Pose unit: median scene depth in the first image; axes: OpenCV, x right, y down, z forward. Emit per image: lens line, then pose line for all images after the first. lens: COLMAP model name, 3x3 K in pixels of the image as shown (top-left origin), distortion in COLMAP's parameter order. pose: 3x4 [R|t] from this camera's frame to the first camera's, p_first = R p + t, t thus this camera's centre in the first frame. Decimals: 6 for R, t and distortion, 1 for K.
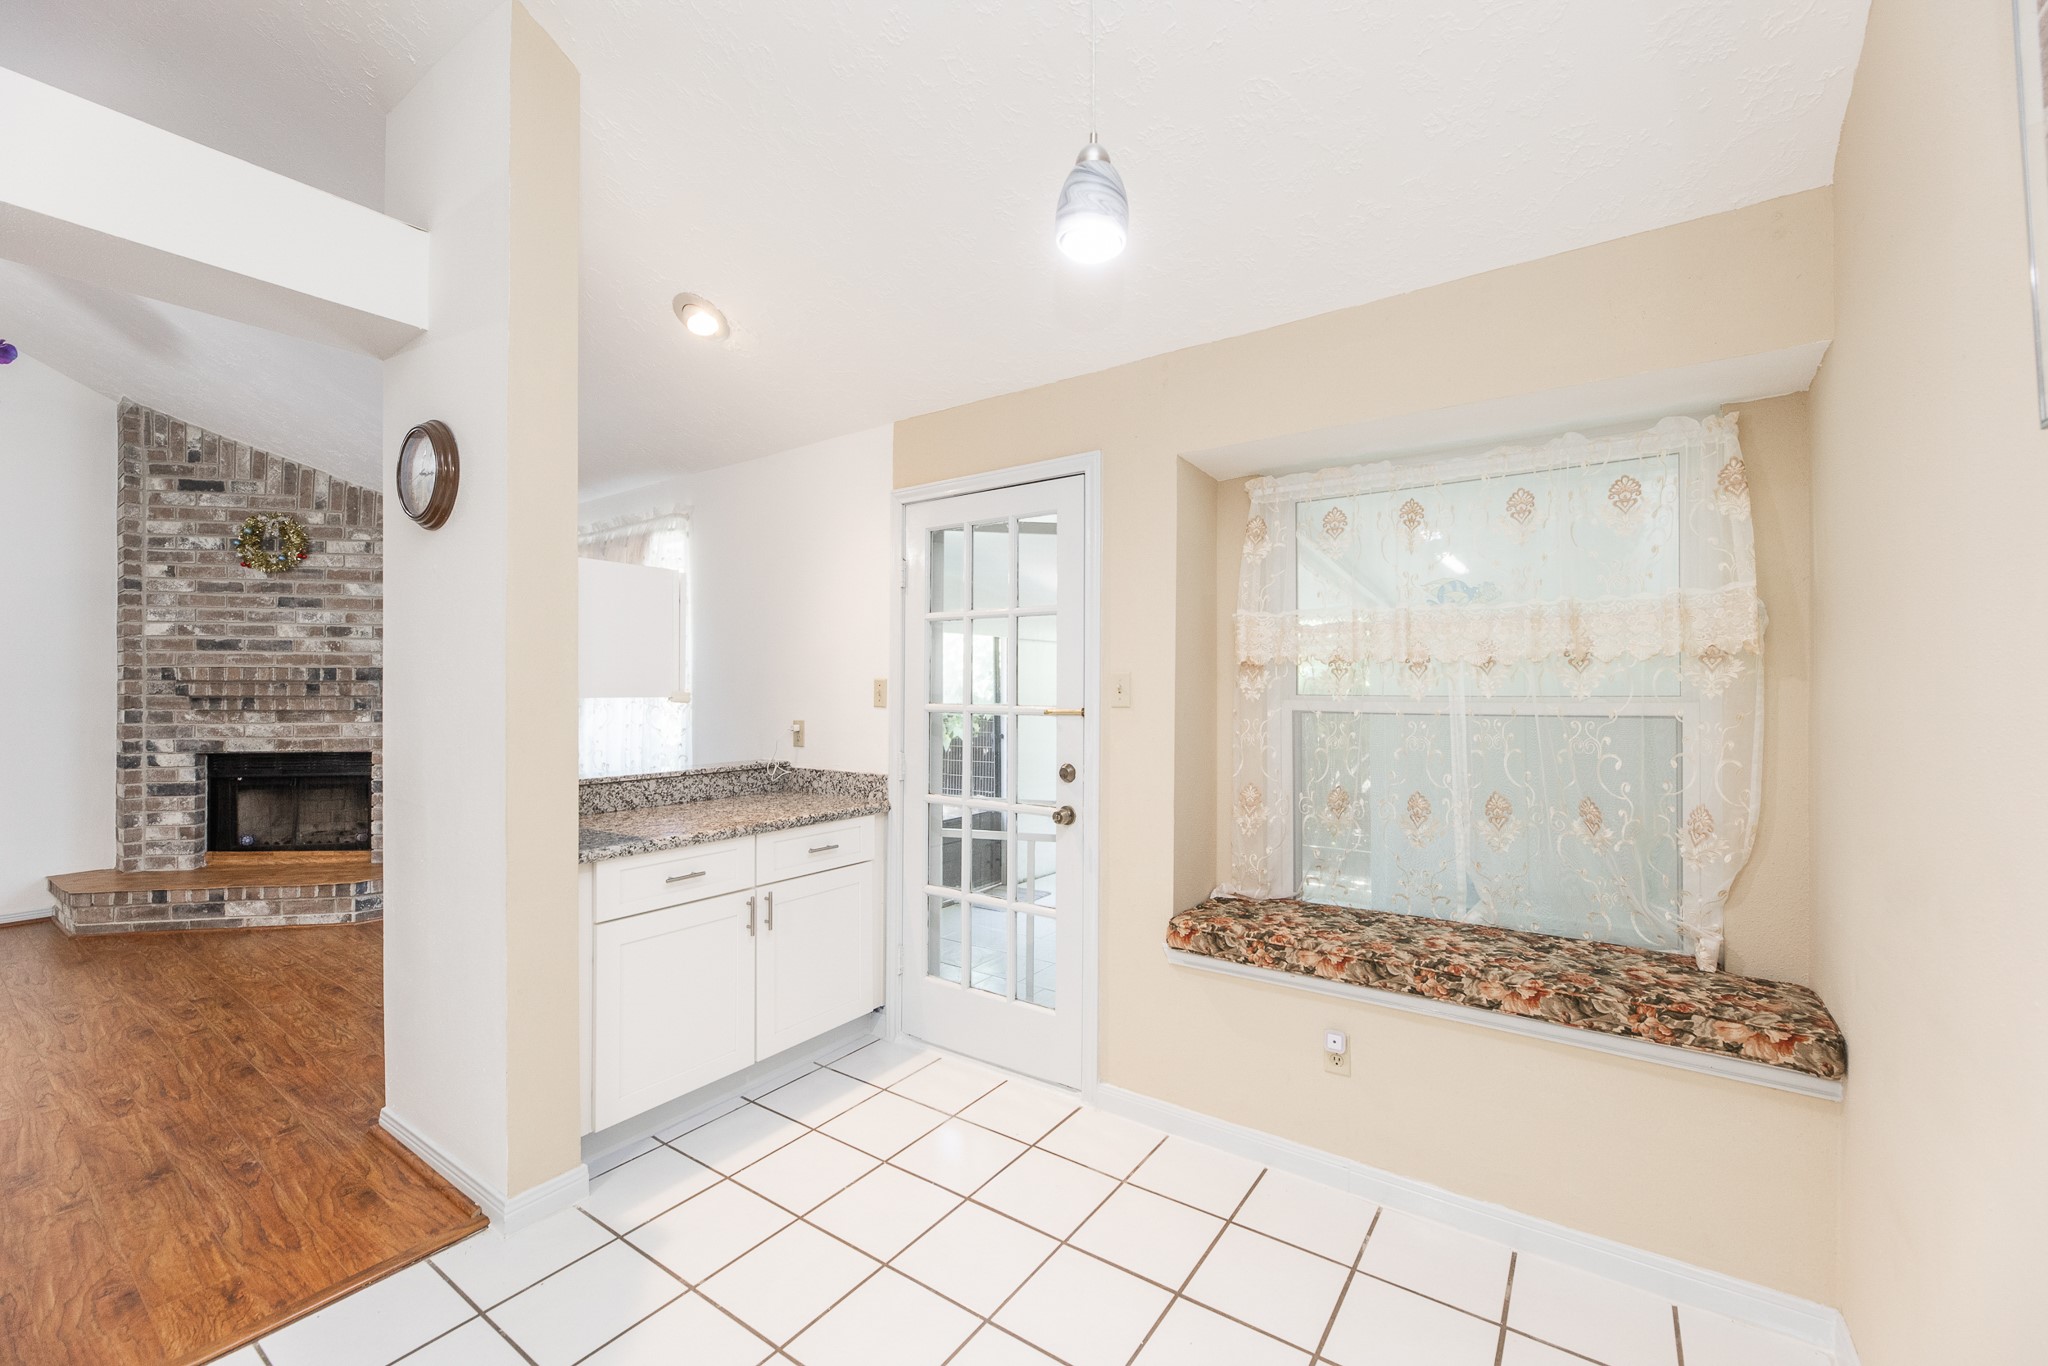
lens RADIAL K [[821.5, 0, 1033.7], [0, 821.5, 685.9], [0, 0, 1]] dist [-0.002102, -0.000755]
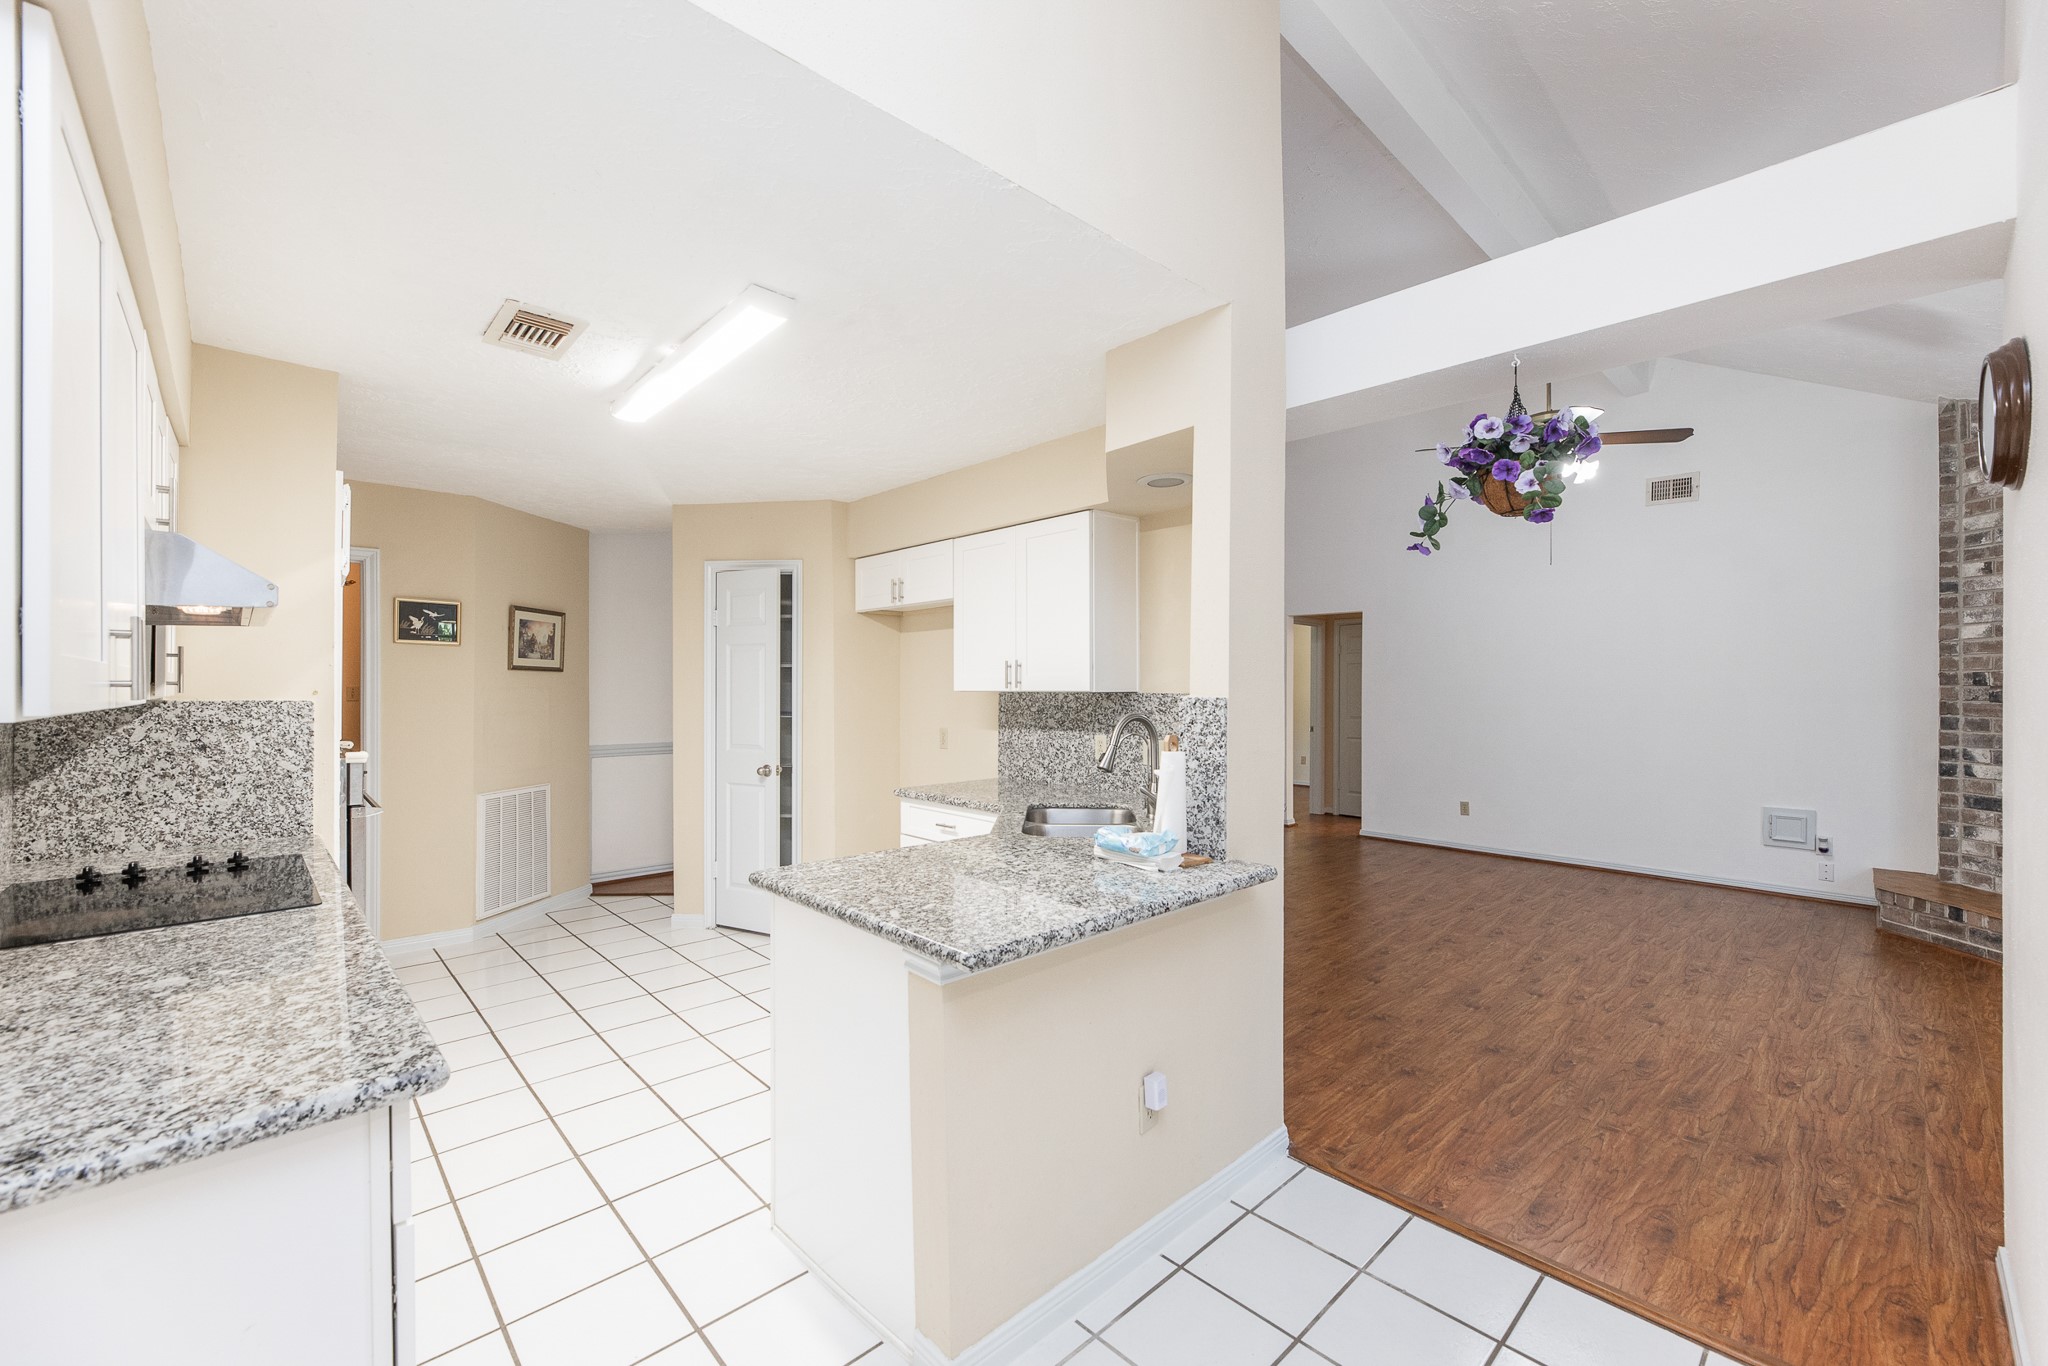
lens RADIAL K [[821.5, 0, 1033.7], [0, 821.5, 685.9], [0, 0, 1]] dist [-0.002102, -0.000755]
pose [[-0.200848, -0.001244, -0.979622, 0.070462], [0.001047, 0.999998, -0.001484, -0.006344], [0.979622, -0.001323, -0.200846, 0.129682]]
